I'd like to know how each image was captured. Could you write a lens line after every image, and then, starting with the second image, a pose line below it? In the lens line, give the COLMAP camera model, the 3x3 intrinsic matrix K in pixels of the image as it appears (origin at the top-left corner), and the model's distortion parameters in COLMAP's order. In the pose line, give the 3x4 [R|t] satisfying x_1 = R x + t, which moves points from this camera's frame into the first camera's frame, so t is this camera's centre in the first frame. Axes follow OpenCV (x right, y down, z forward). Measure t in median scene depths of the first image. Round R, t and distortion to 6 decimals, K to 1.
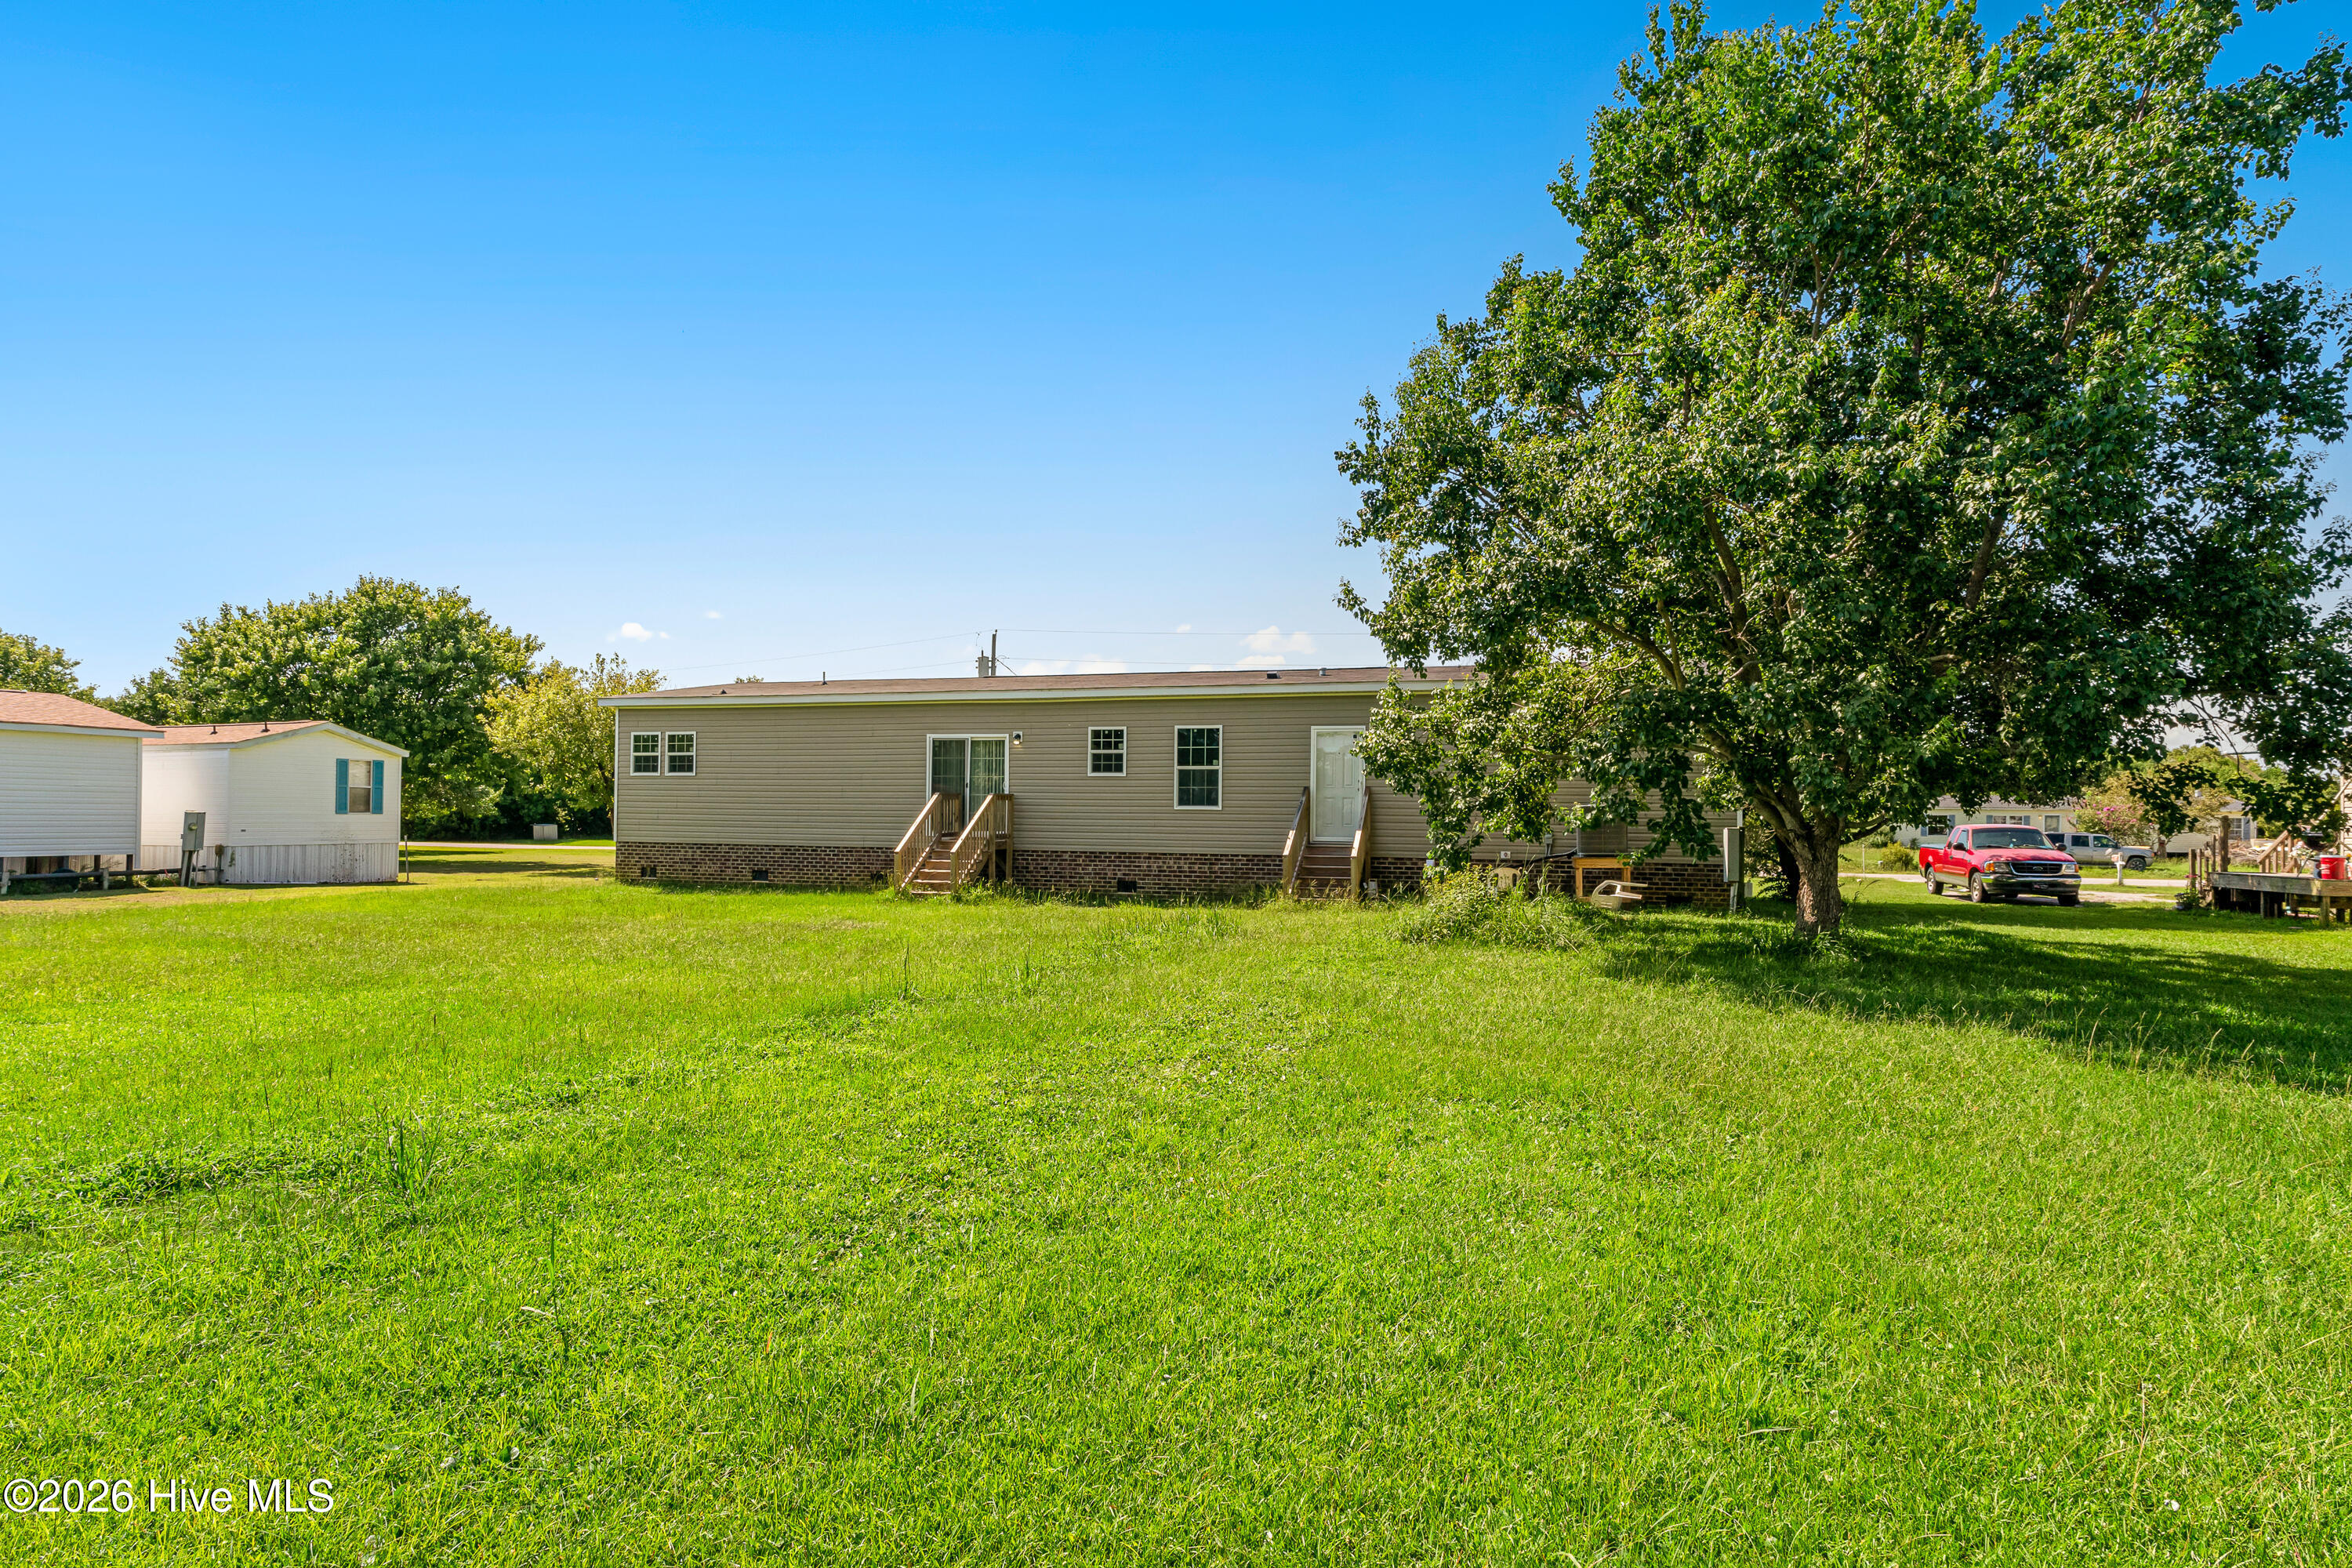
lens RADIAL K [[1193.3, 0, 1176.0], [0, 1193.3, 784.0], [0, 0, 1]] dist [0.002856, 0.000252]
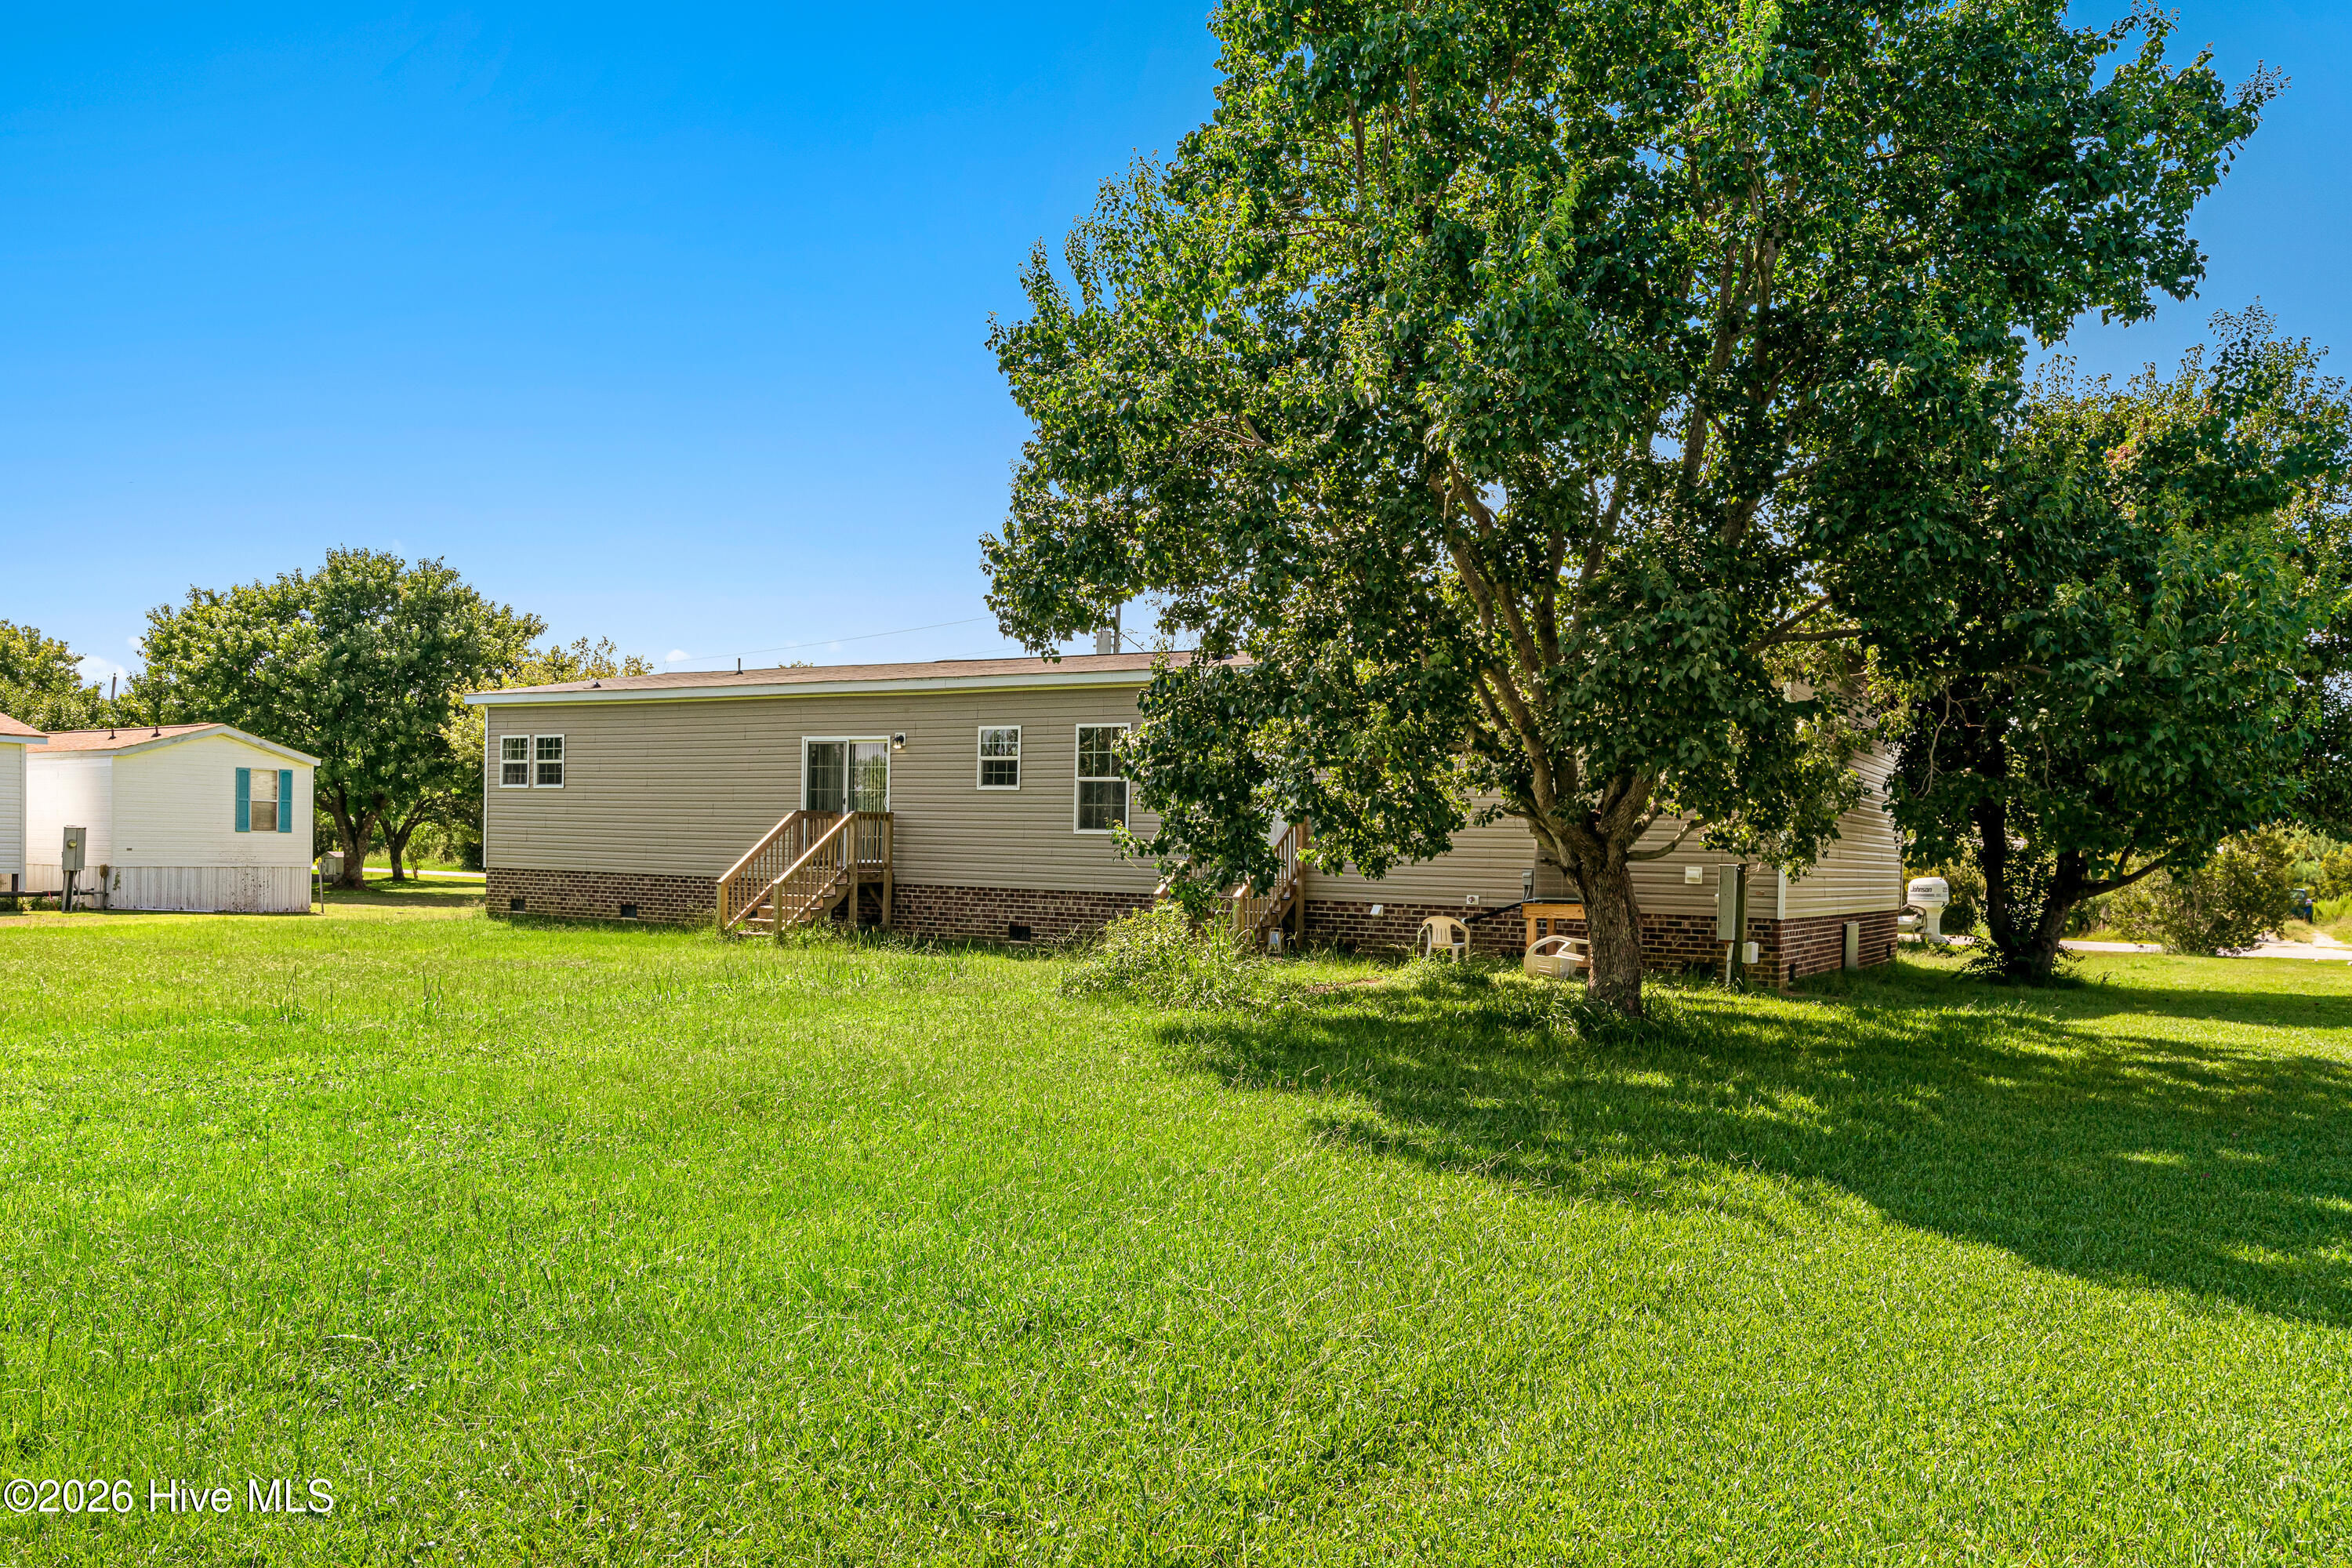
lens RADIAL K [[1725.7, 0, 1175.4], [0, 1725.7, 870.7], [0, 0, 1]] dist [-0.005094, -0.002089]
pose [[0.972313, 0.015366, -0.233176, 0.265840], [-0.007230, 0.999336, 0.035709, 0.004199], [0.233570, -0.033034, 0.971779, -0.049340]]
